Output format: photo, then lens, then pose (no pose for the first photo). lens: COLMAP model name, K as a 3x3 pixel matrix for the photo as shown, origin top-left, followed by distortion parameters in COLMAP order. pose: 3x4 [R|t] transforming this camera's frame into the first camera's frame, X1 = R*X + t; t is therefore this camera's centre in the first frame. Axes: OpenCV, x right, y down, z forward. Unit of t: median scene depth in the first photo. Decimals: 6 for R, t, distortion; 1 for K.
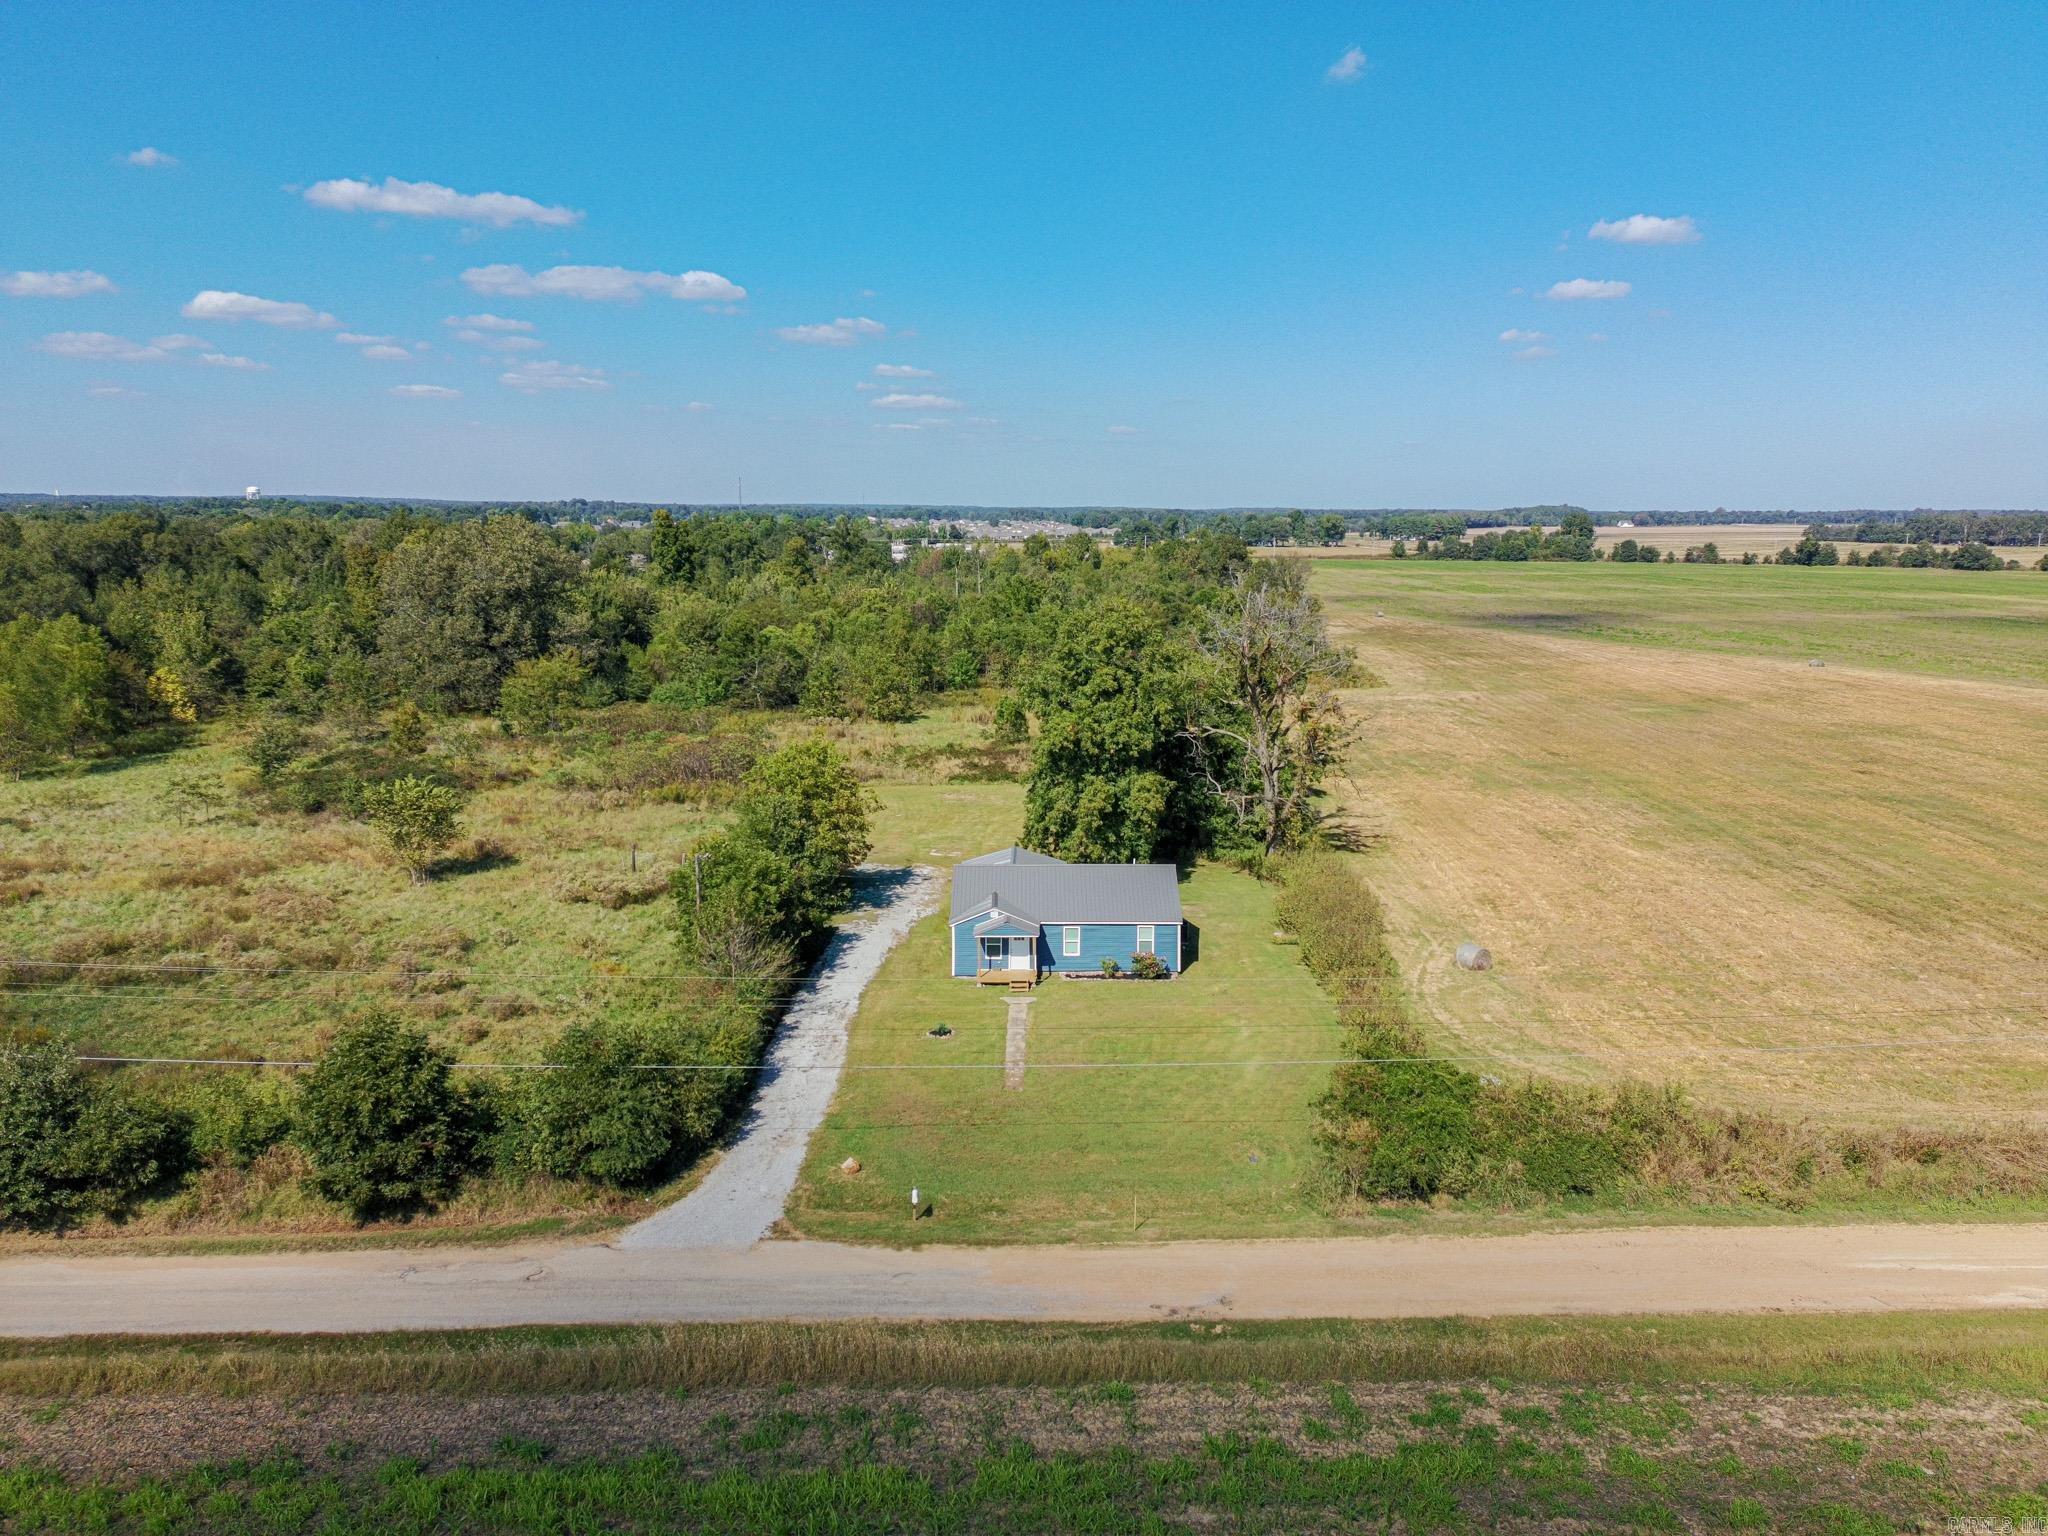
lens RADIAL K [[1568.8, 0, 1024.0], [0, 1568.8, 768.0], [0, 0, 1]] dist [0.090689, -0.088052]
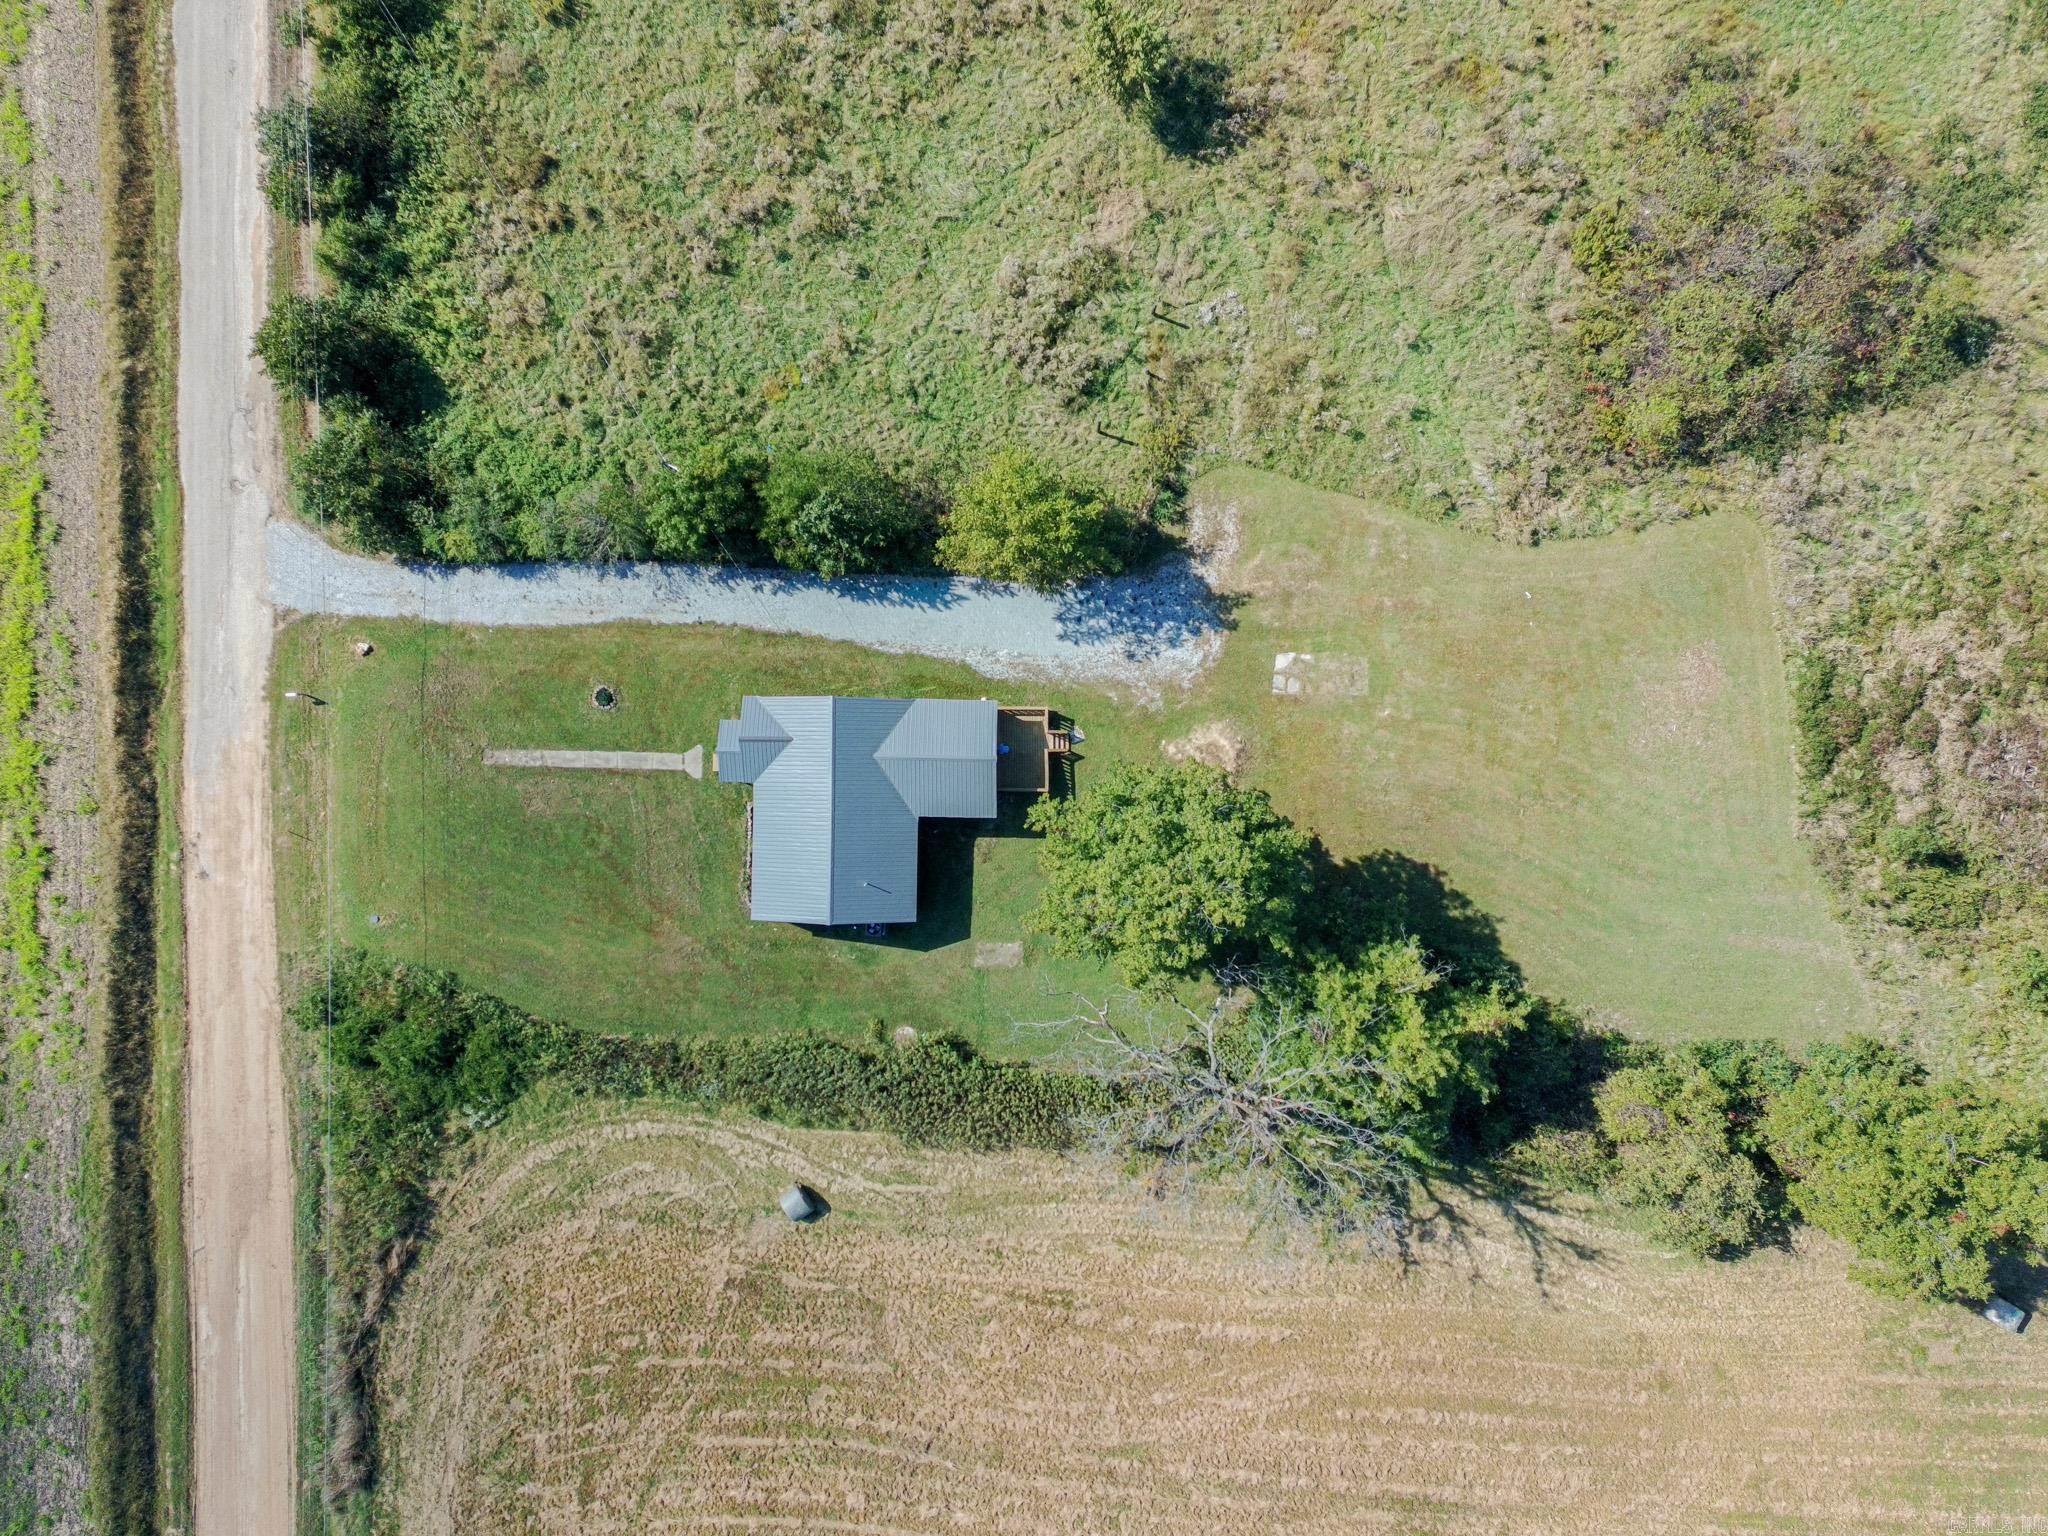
lens RADIAL K [[1568.8, 0, 1024.0], [0, 1568.8, 768.0], [0, 0, 1]] dist [0.090689, -0.088052]
pose [[-0.011615, 0.999019, -0.042735, 0.044338], [-0.125269, 0.040948, 0.991277, -0.961382], [0.992055, 0.016867, 0.124670, 1.041683]]
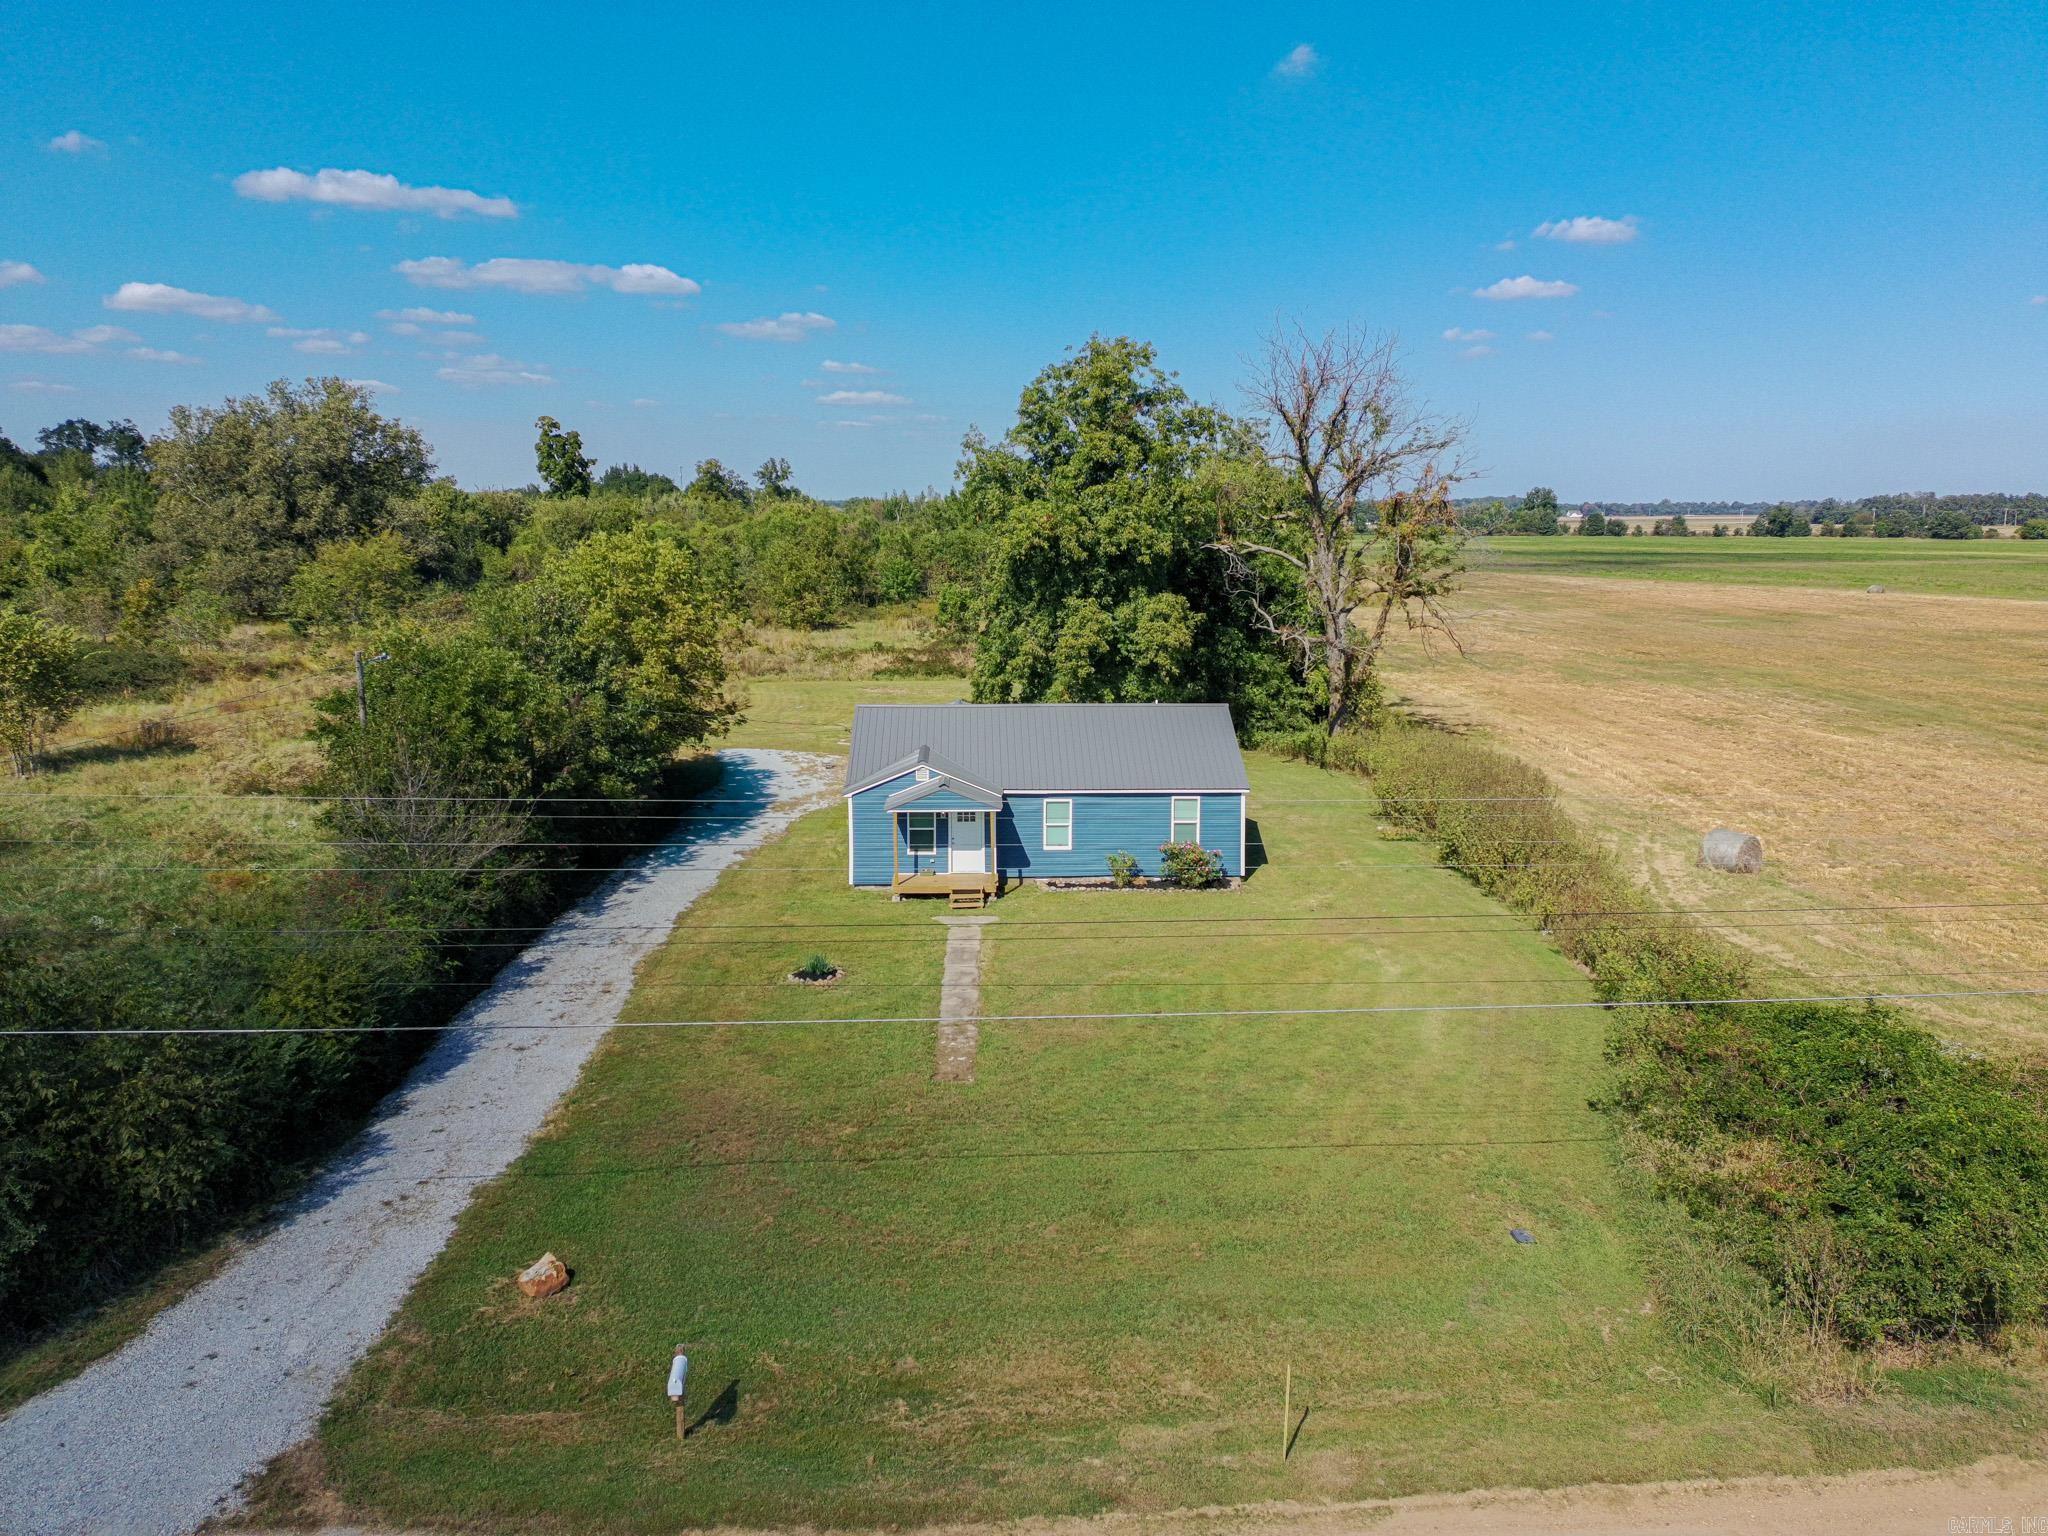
lens RADIAL K [[1568.8, 0, 1024.0], [0, 1568.8, 768.0], [0, 0, 1]] dist [0.090689, -0.088052]
pose [[0.999467, -0.005938, 0.032096, -0.000372], [0.005901, 0.999982, 0.001244, 0.089382], [-0.032103, -0.001053, 0.999484, 0.428301]]
